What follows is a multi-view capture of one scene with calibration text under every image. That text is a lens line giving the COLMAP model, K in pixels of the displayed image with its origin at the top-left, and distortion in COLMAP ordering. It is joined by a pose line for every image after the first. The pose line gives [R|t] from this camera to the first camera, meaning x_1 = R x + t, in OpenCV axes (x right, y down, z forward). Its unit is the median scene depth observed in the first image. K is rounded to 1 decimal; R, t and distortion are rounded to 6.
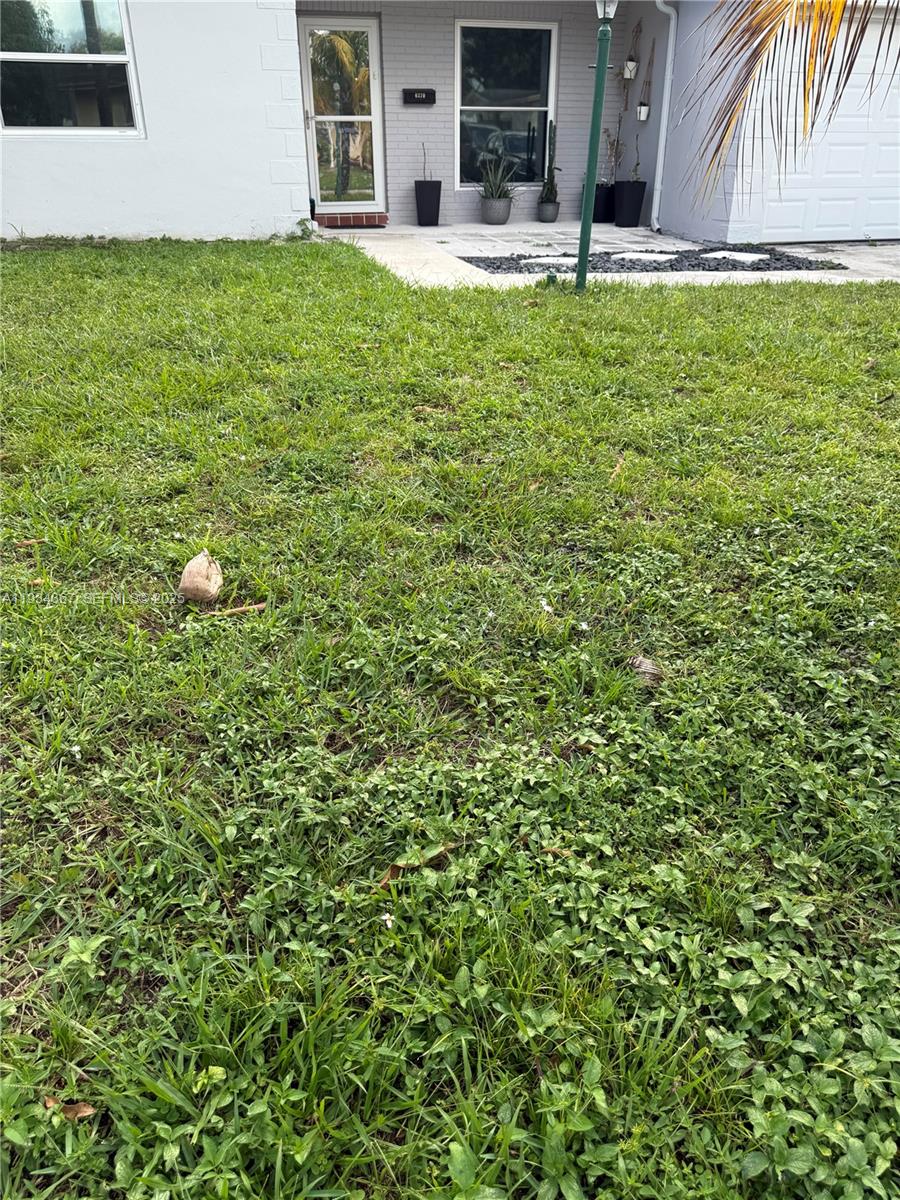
lens RADIAL K [[857.8, 0, 454.0], [0, 857.8, 619.0], [0, 0, 1]] dist [0.069783, -0.091027]
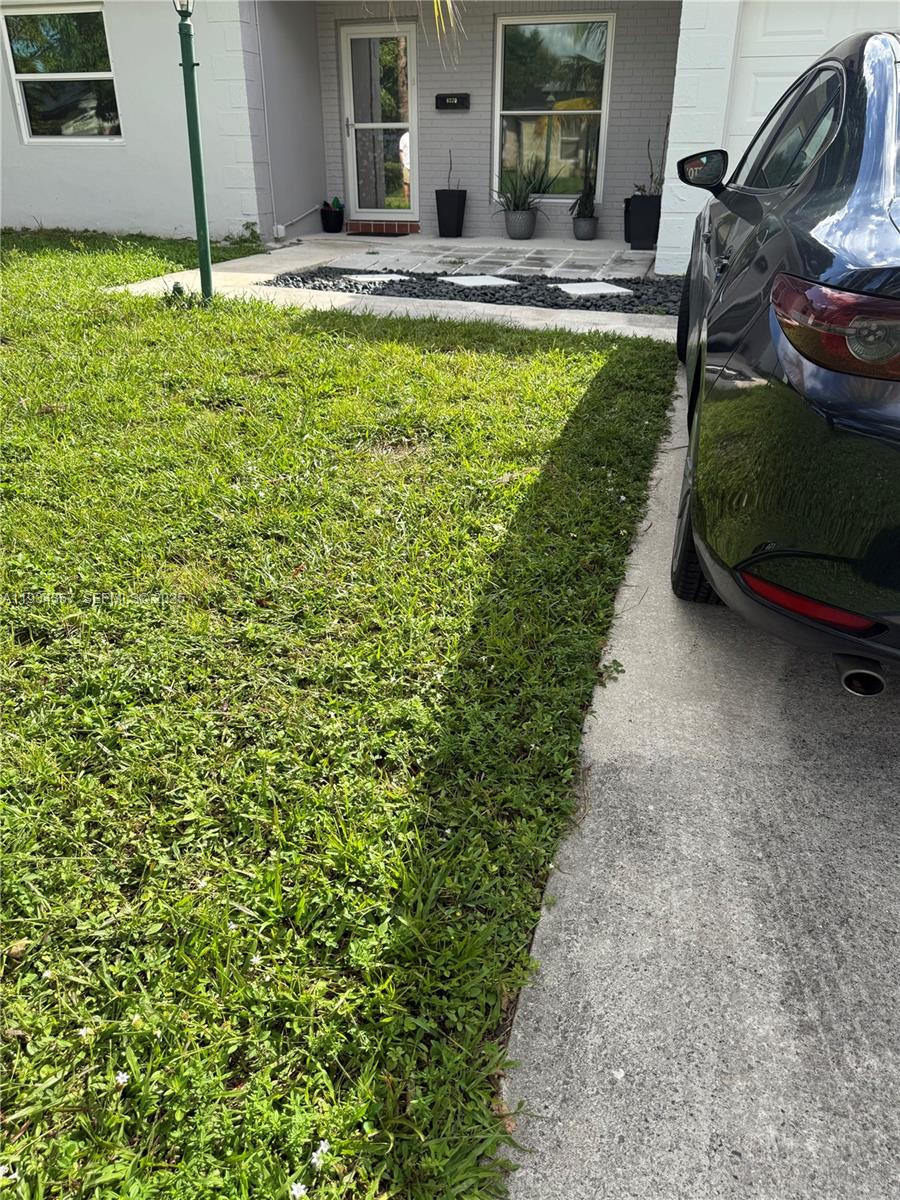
lens RADIAL K [[857.8, 0, 454.0], [0, 857.8, 619.0], [0, 0, 1]] dist [0.069783, -0.091027]
pose [[0.845439, 0.255029, -0.469247, 0.553678], [-0.257843, 0.964350, 0.059557, -0.111190], [0.467707, 0.070640, 0.881056, 0.201428]]
